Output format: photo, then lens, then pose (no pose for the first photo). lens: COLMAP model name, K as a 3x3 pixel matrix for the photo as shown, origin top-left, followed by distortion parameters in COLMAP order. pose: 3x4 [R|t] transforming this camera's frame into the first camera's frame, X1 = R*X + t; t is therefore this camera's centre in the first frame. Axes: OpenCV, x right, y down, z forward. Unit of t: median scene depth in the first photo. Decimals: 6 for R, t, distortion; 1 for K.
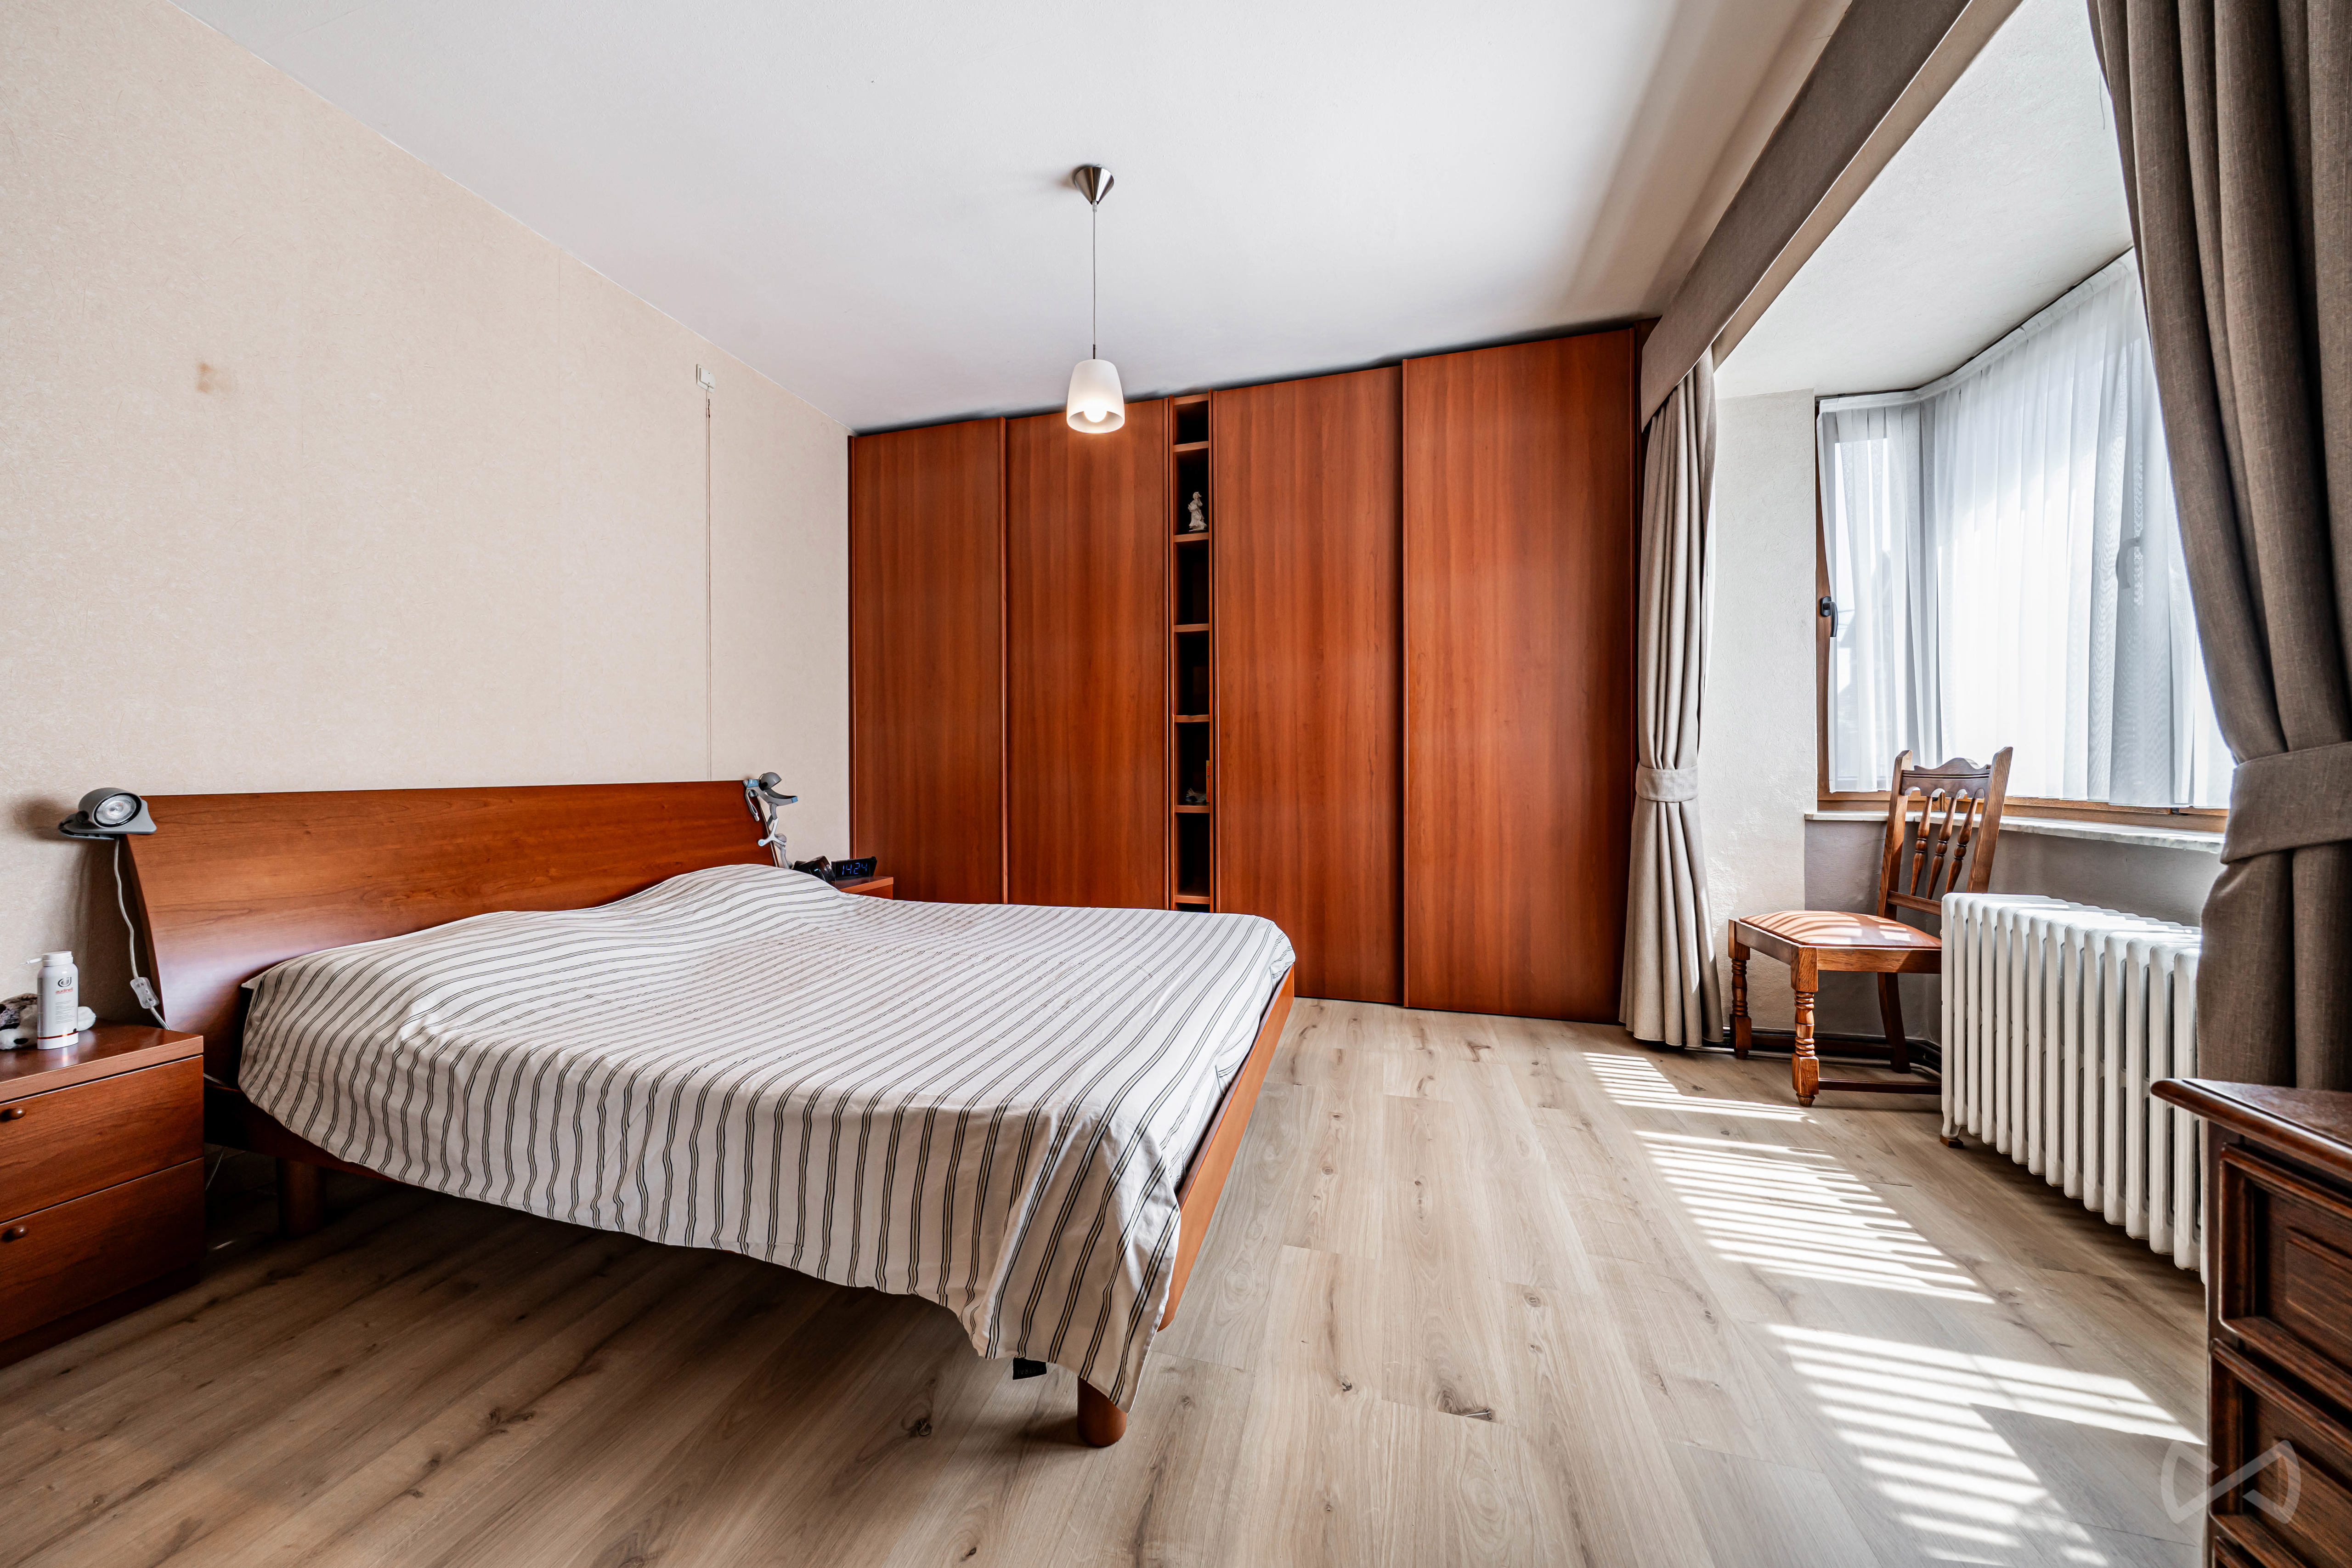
lens RADIAL K [[814.6, 0, 1120.8], [0, 814.6, 756.2], [0, 0, 1]] dist [-0.001612, -0.000055]
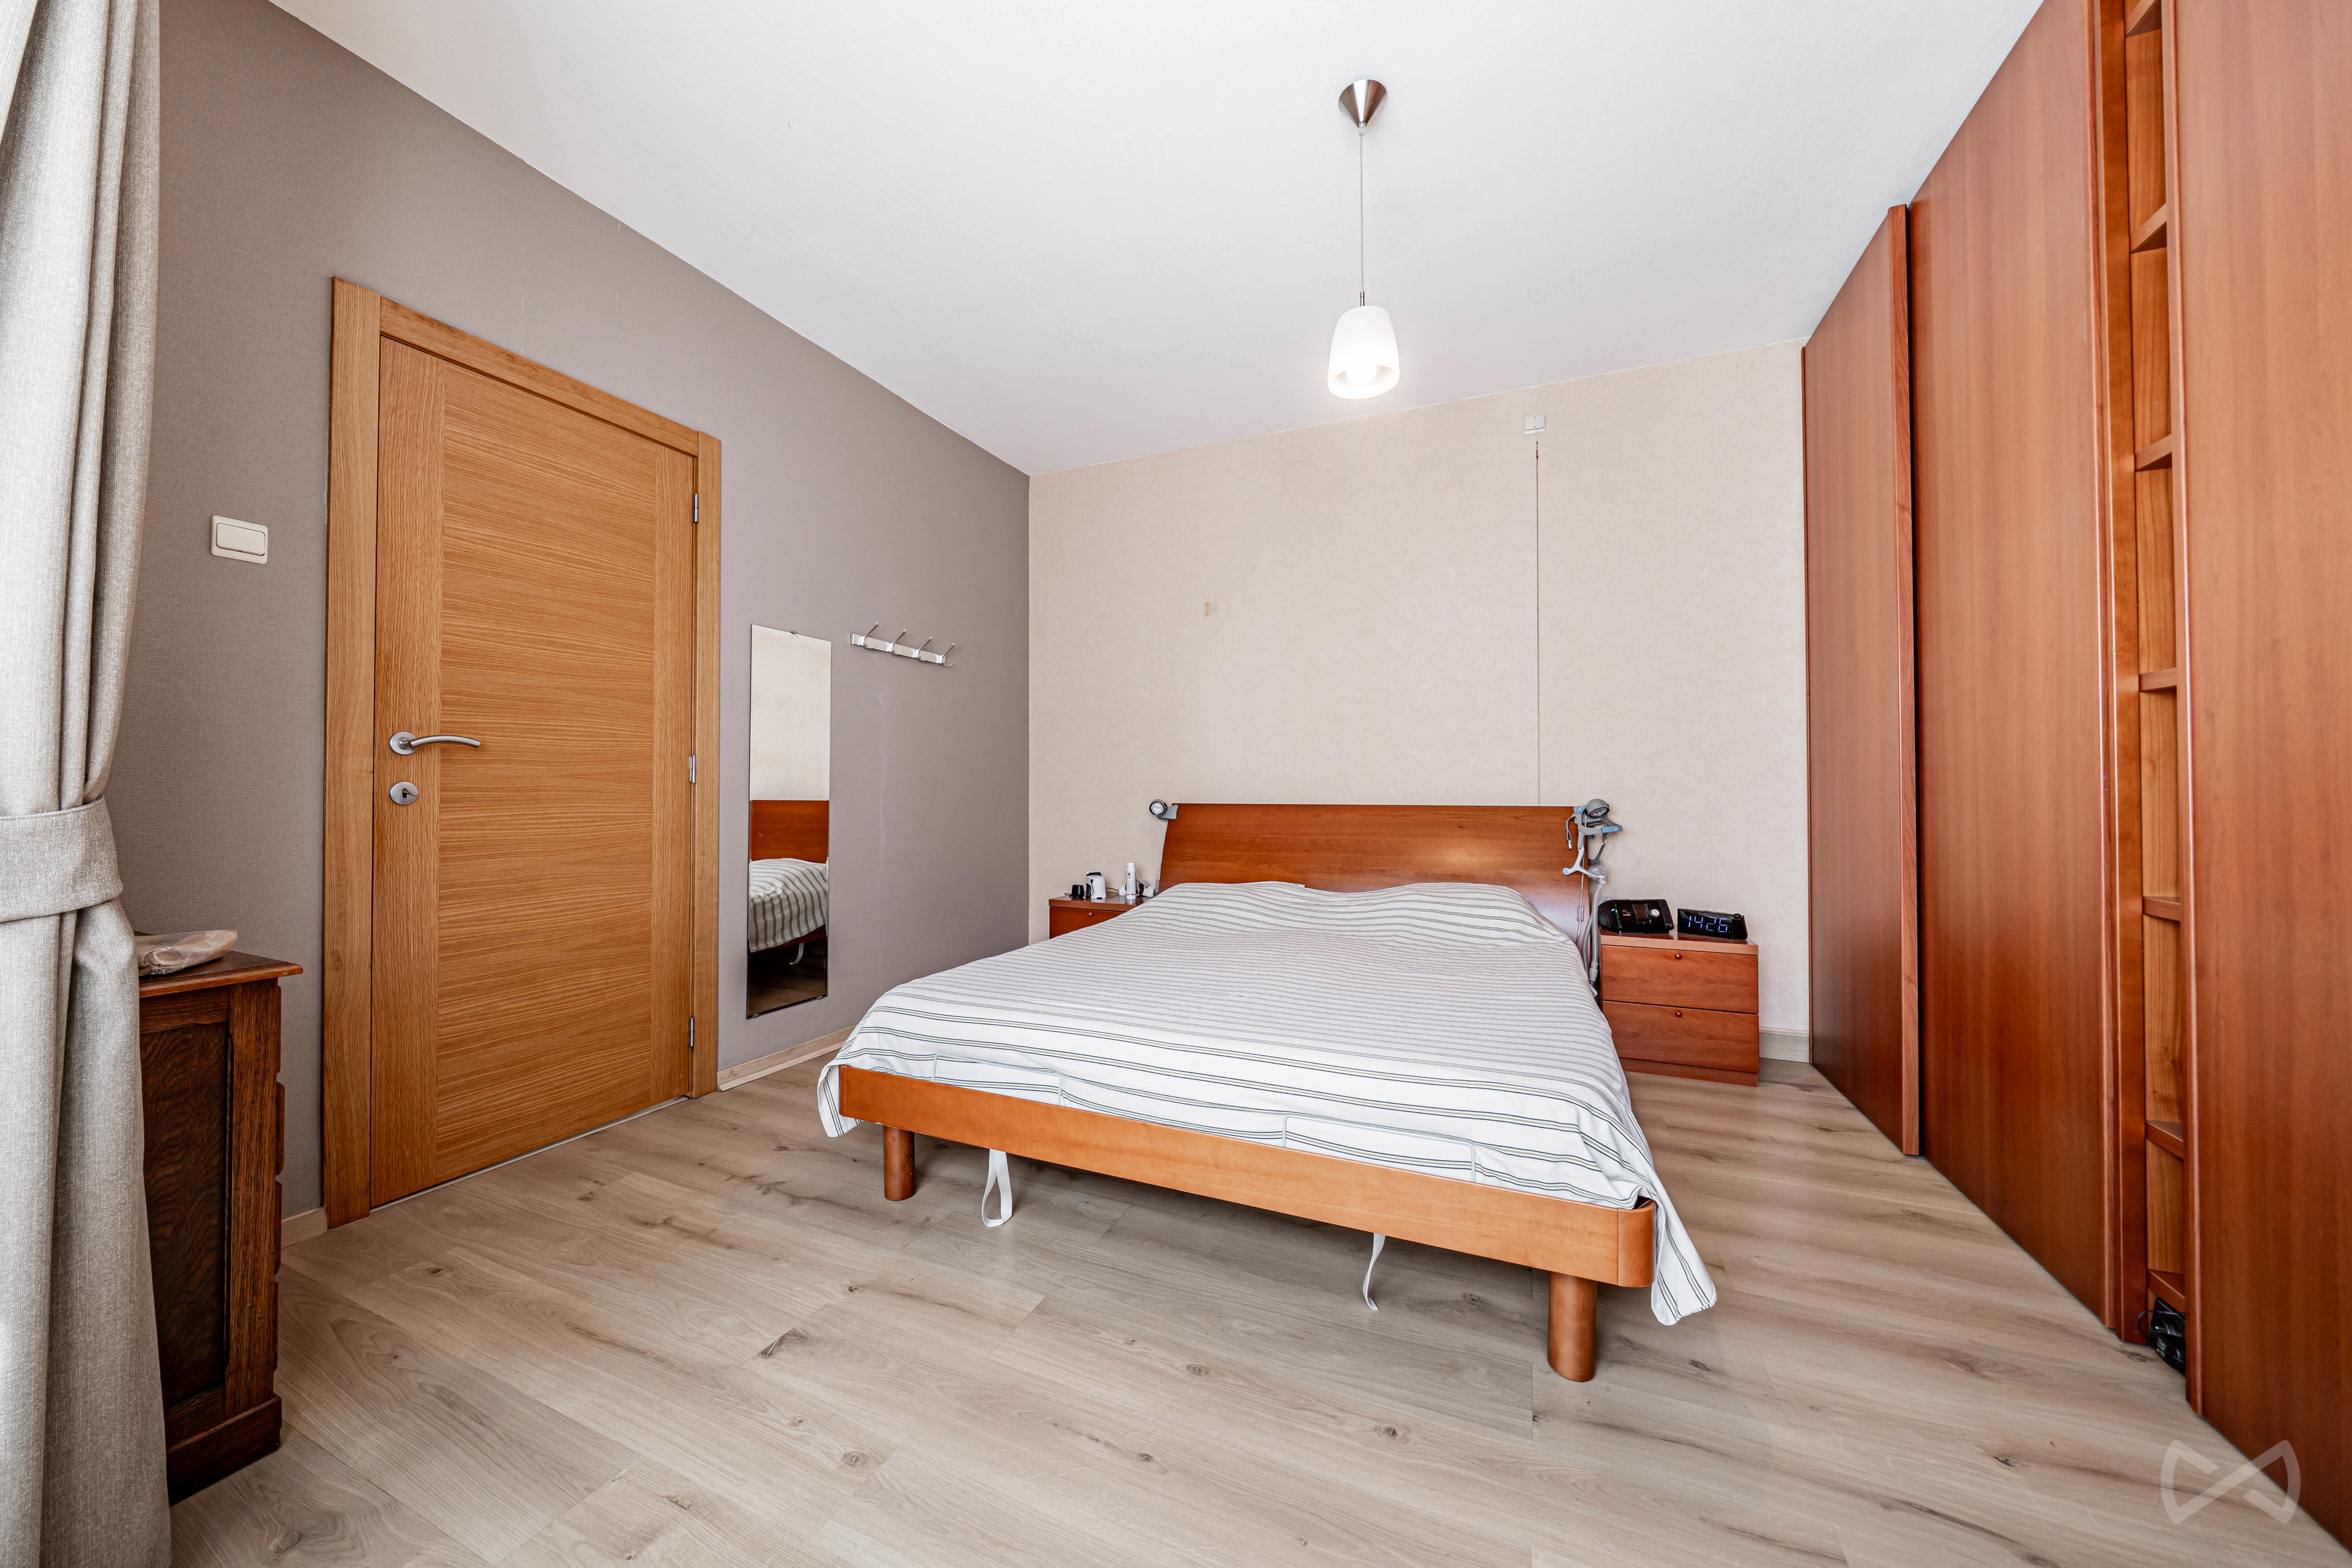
lens RADIAL K [[814.5, 0, 1169.8], [0, 814.5, 779.4], [0, 0, 1]] dist [-0.001612, -0.000055]
pose [[-0.095012, -0.006443, -0.995455, 1.498155], [0.008075, 0.999941, -0.007243, -0.002440], [0.995443, -0.008727, -0.094955, 1.623006]]
